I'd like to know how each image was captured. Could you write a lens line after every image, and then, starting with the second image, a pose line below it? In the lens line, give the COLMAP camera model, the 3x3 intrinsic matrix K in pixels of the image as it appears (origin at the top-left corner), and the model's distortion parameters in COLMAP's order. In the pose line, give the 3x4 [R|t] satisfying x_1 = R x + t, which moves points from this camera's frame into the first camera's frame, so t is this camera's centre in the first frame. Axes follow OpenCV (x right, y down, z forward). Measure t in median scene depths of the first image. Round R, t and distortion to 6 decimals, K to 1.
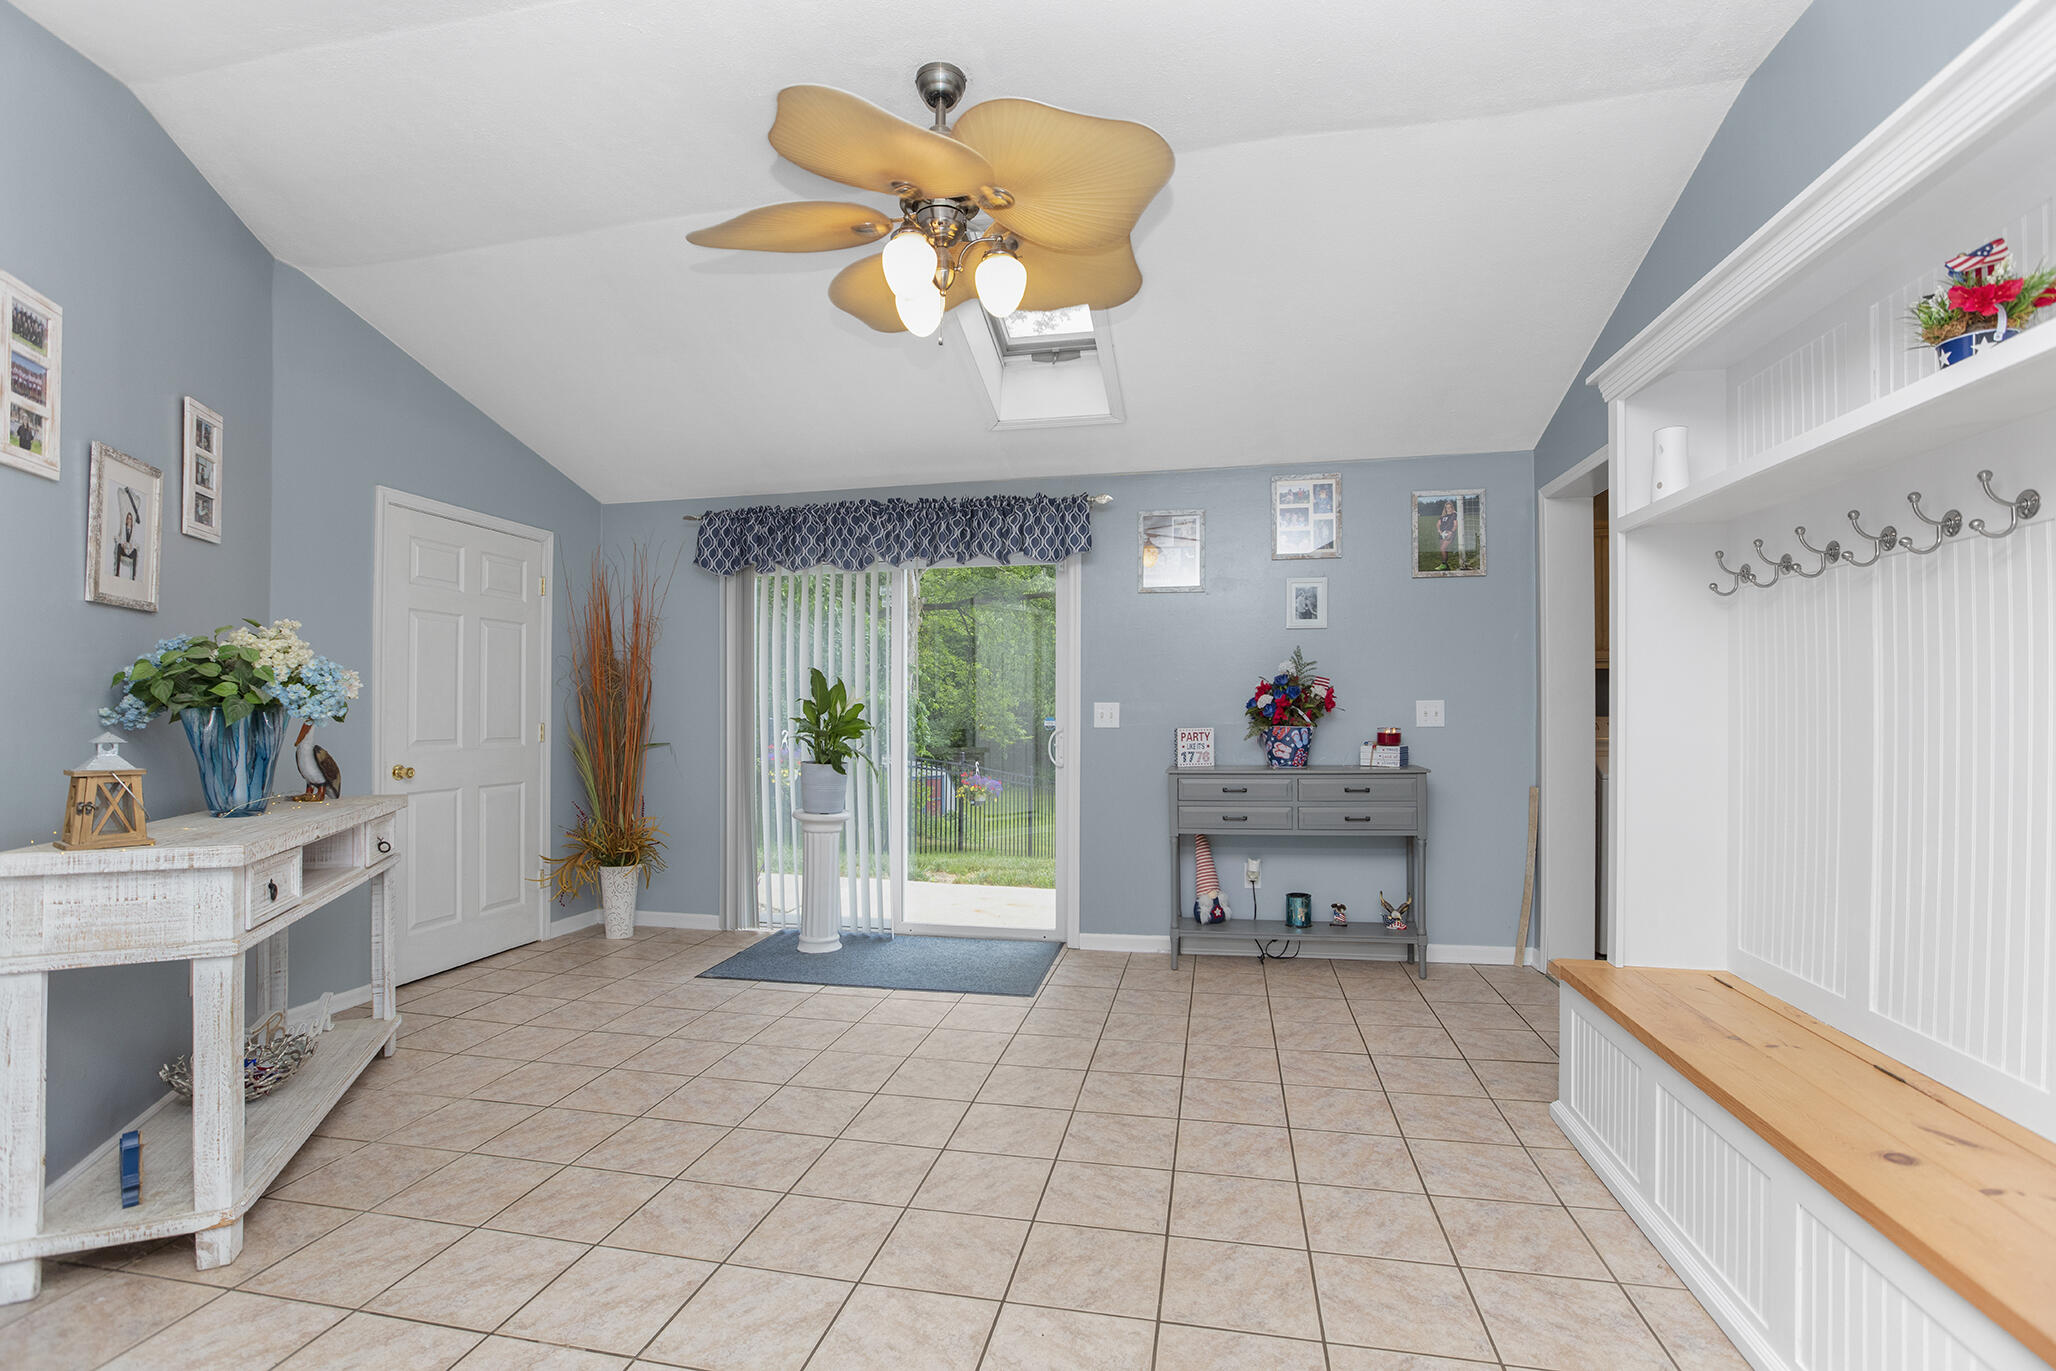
lens RADIAL K [[948.4, 0, 1025.9], [0, 948.4, 697.1], [0, 0, 1]] dist [-0.019953, 0.006338]
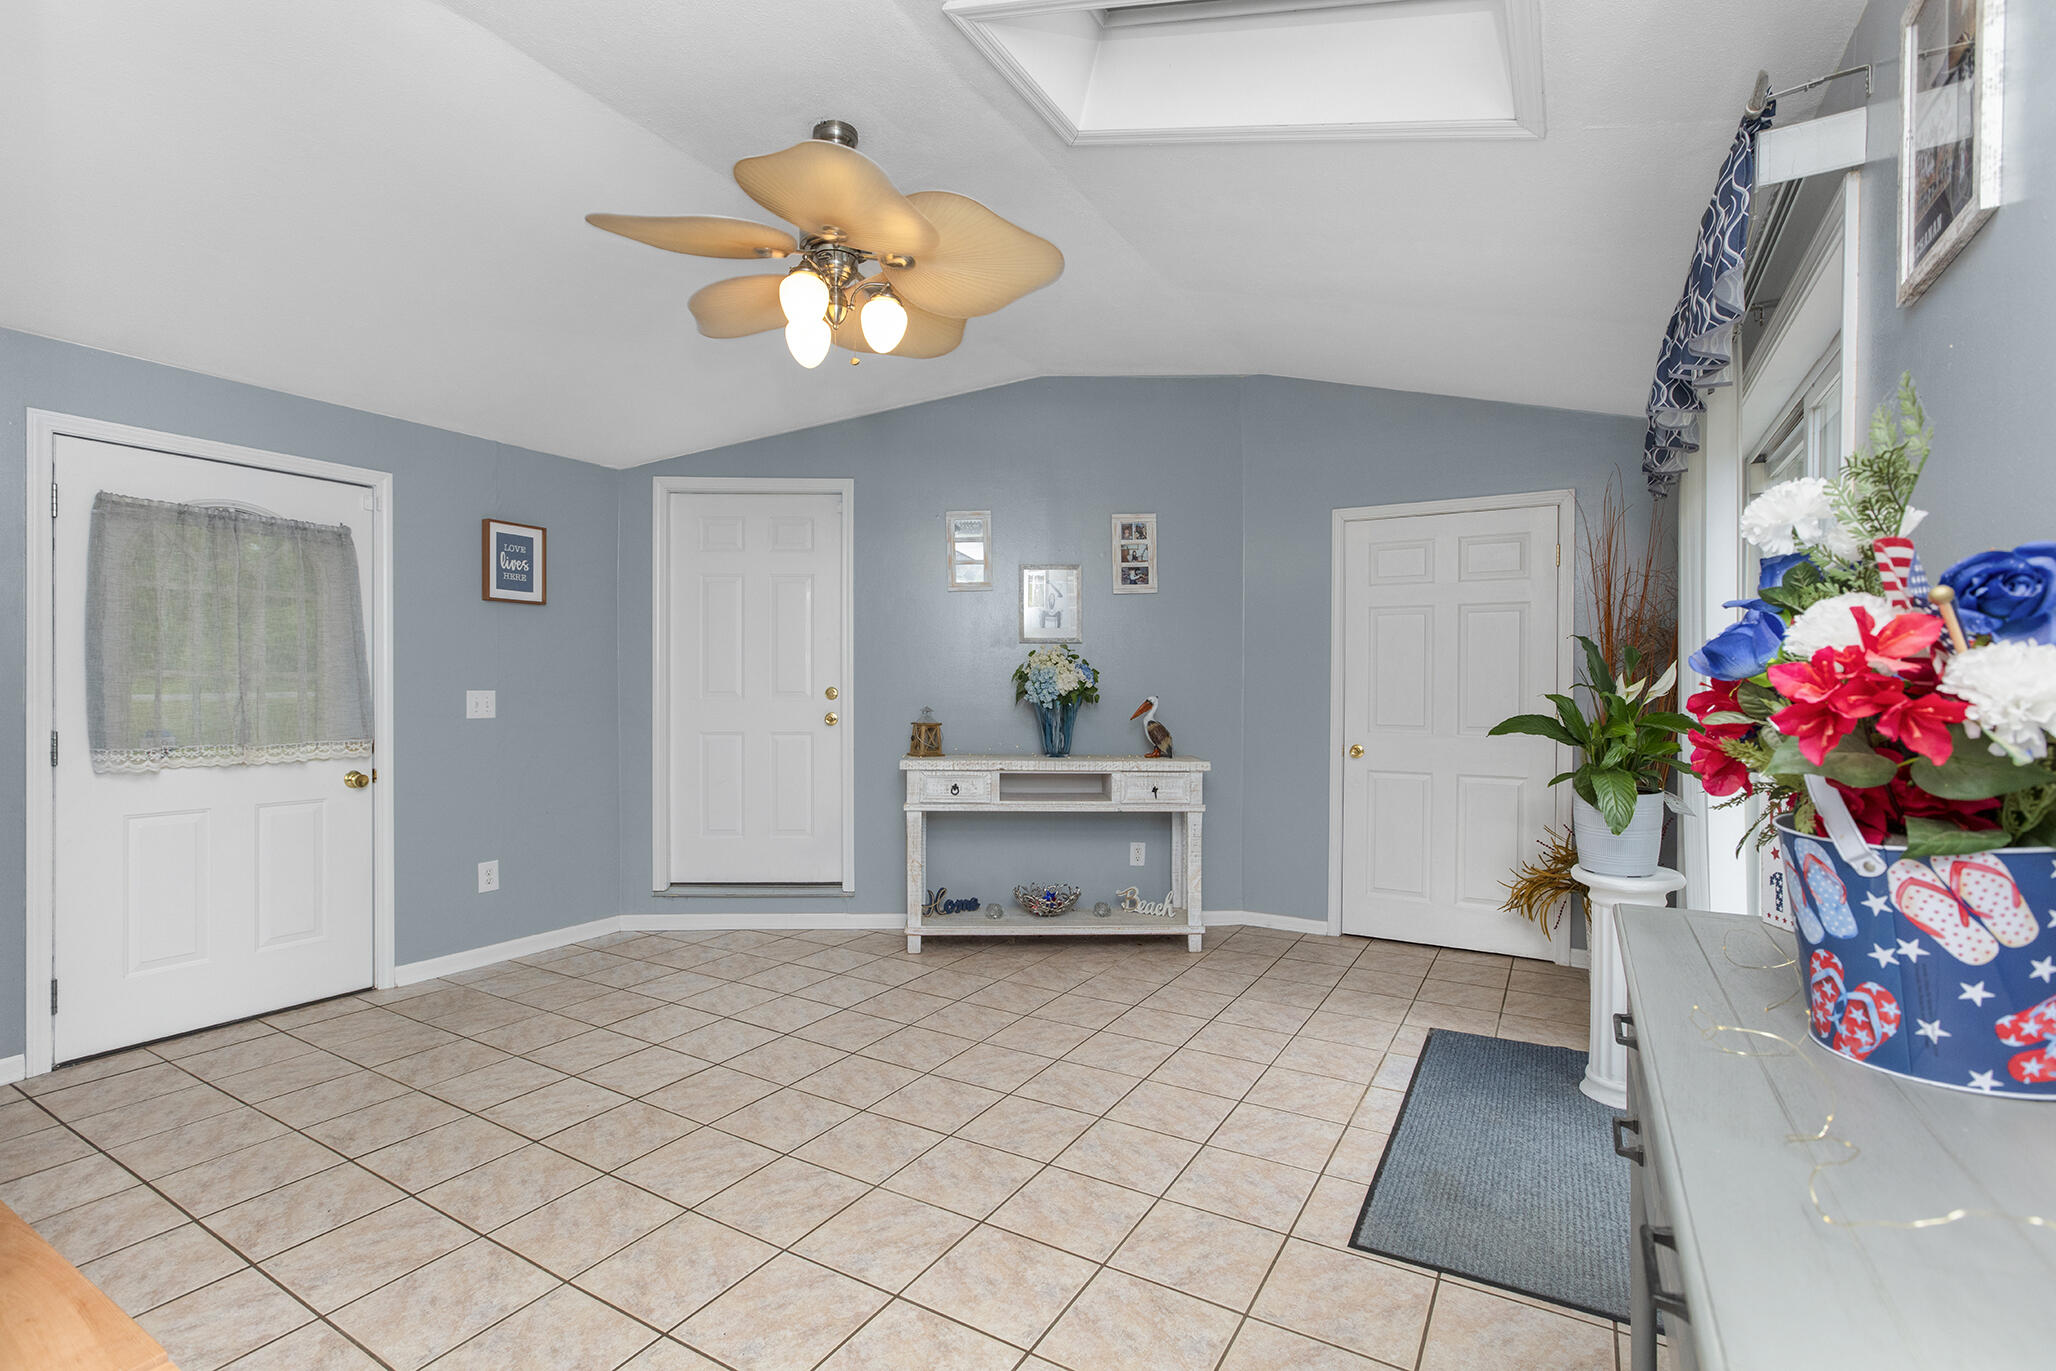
lens RADIAL K [[948.4, 0, 1025.9], [0, 948.4, 693.5], [0, 0, 1]] dist [-0.019953, 0.006338]
pose [[-0.341508, -0.003318, -0.939873, 0.794986], [0.012182, 0.999894, -0.007956, 0.019475], [0.939800, -0.014167, -0.341432, 1.441528]]
